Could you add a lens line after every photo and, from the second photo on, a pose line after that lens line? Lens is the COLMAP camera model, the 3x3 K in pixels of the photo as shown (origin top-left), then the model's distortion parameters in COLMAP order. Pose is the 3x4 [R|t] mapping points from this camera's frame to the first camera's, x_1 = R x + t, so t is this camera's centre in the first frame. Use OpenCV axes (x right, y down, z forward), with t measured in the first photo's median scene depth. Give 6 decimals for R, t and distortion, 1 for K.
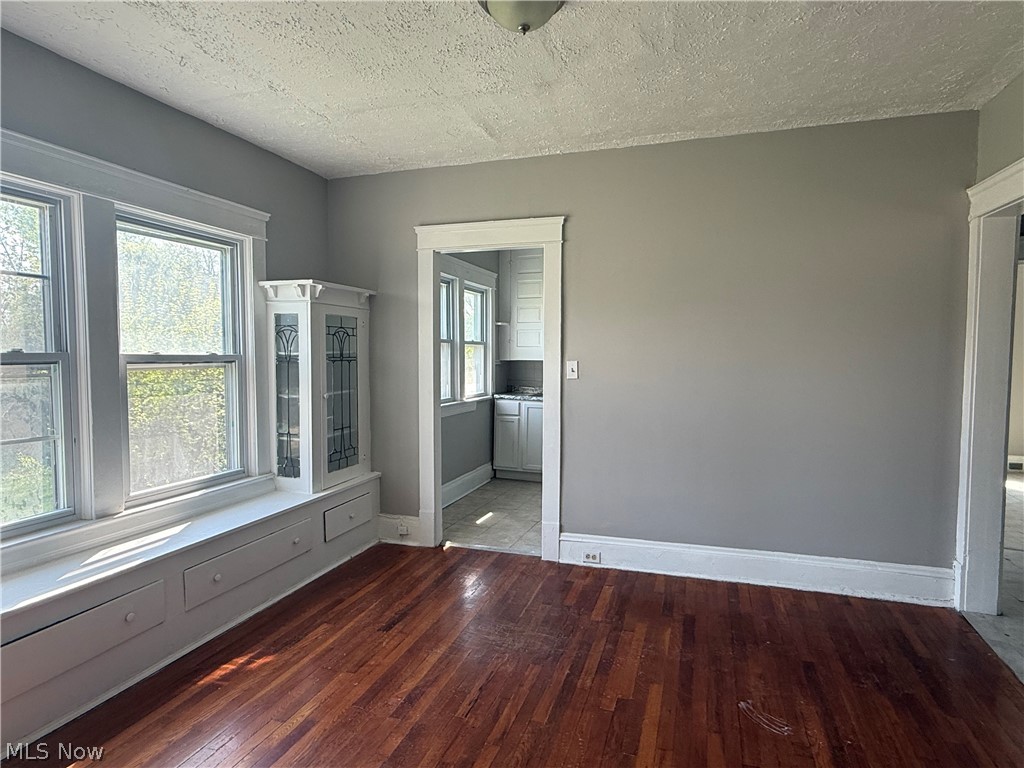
lens RADIAL K [[598.6, 0, 507.6], [0, 598.6, 390.6], [0, 0, 1]] dist [0.000973, 0.003968]
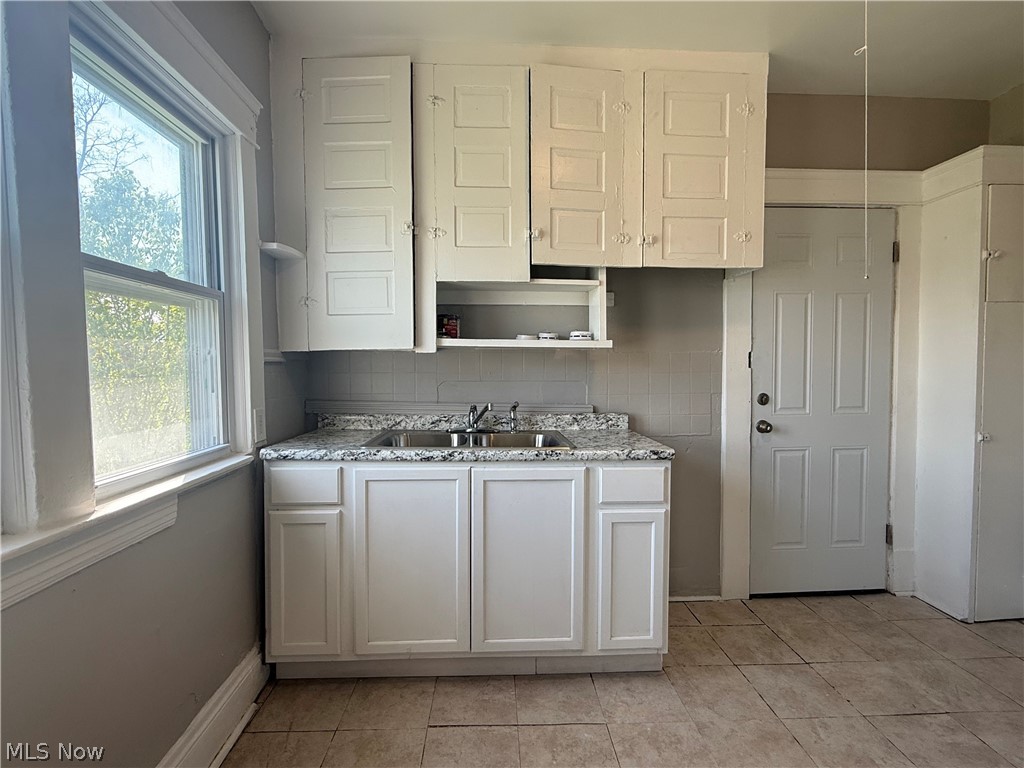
lens RADIAL K [[493.6, 0, 509.6], [0, 493.6, 385.5], [0, 0, 1]] dist [0.001214, -0.000337]
pose [[0.932231, -0.030422, 0.360582, 0.014354], [0.032843, 0.999460, -0.000585, -0.037490], [-0.360370, 0.012388, 0.932727, 1.090678]]
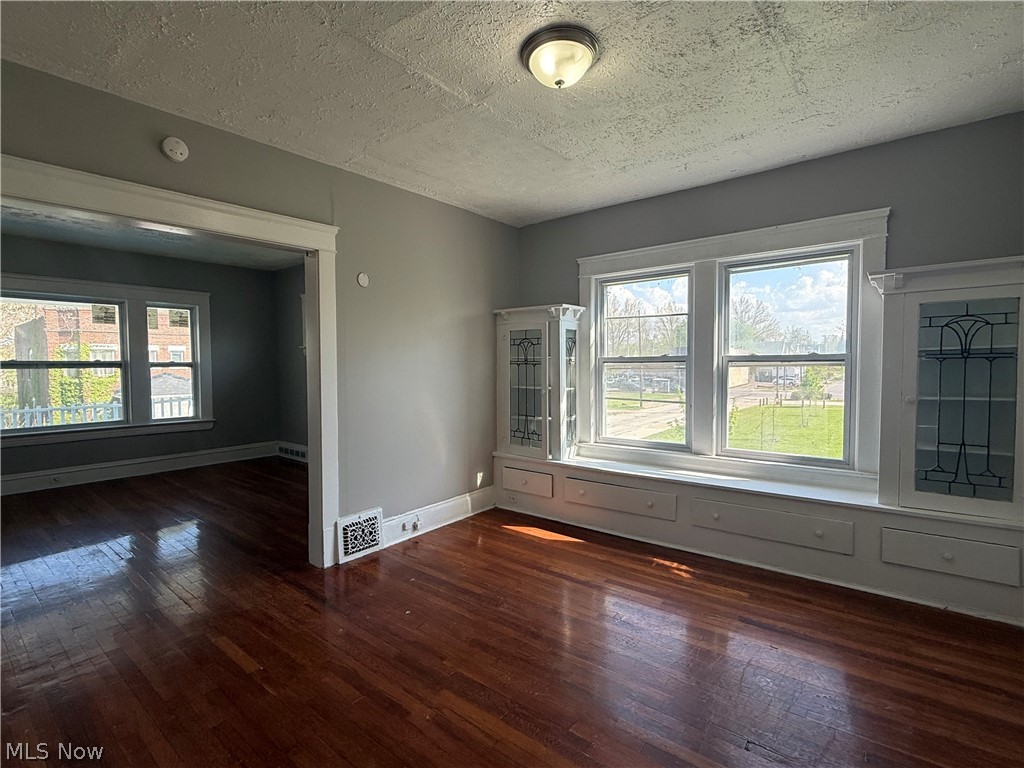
lens RADIAL K [[493.6, 0, 525.0], [0, 493.6, 383.9], [0, 0, 1]] dist [0.001214, -0.000337]
pose [[-0.333636, 0.029430, -0.942242, 0.511221], [-0.055048, 0.997199, 0.050638, -0.016838], [0.941093, 0.068764, -0.331082, 0.661084]]
